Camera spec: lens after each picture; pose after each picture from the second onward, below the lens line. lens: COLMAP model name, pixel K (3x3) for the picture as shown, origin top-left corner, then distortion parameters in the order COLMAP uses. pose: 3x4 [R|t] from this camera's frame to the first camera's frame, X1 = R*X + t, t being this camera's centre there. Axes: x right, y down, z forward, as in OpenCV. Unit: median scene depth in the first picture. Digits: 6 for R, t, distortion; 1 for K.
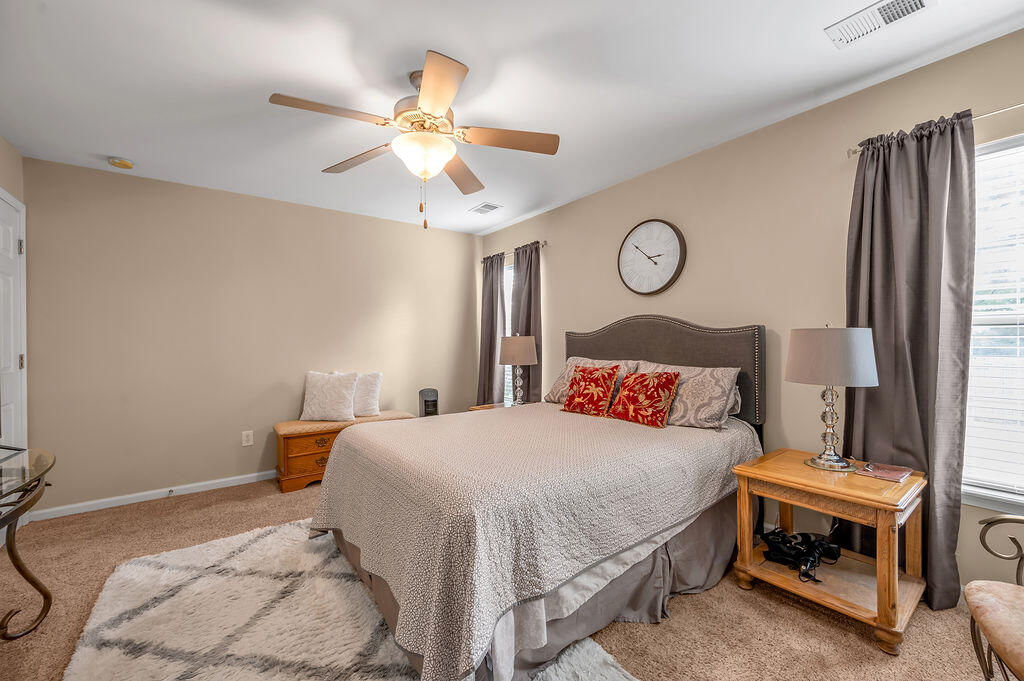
lens RADIAL K [[418.3, 0, 508.0], [0, 418.3, 341.9], [0, 0, 1]] dist [-0.002234, -0.000169]
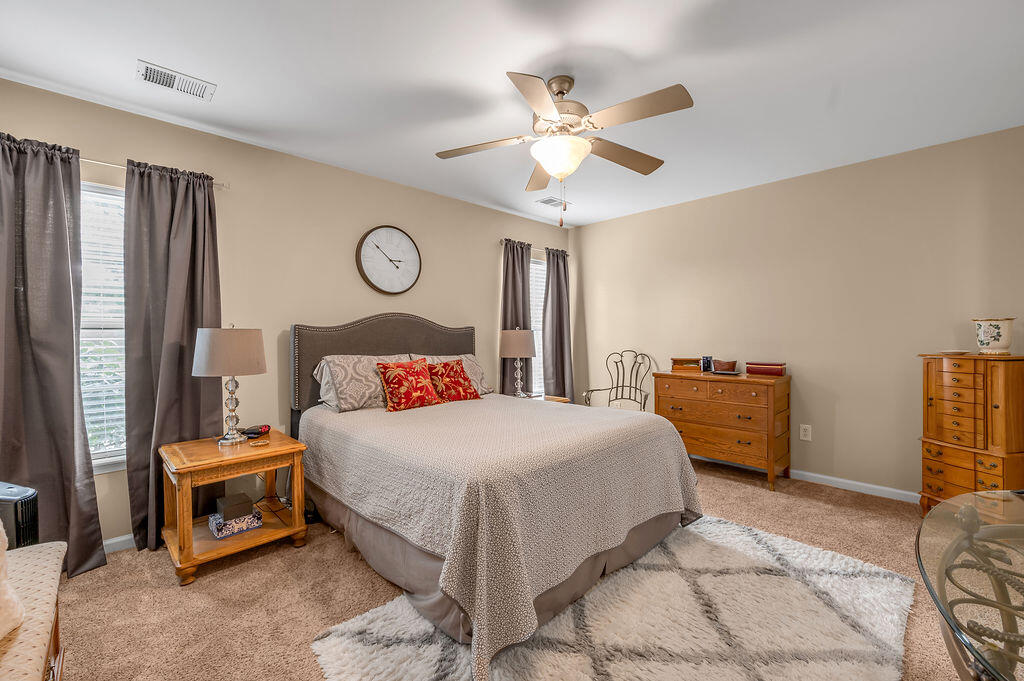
lens RADIAL K [[444.7, 0, 508.7], [0, 444.7, 339.2], [0, 0, 1]] dist [0.001877, 0.000052]
pose [[-0.147951, 0.001232, 0.988994, -0.922579], [0.009125, 0.999958, 0.000119, 0.007600], [-0.988953, 0.009042, -0.147956, 0.934584]]
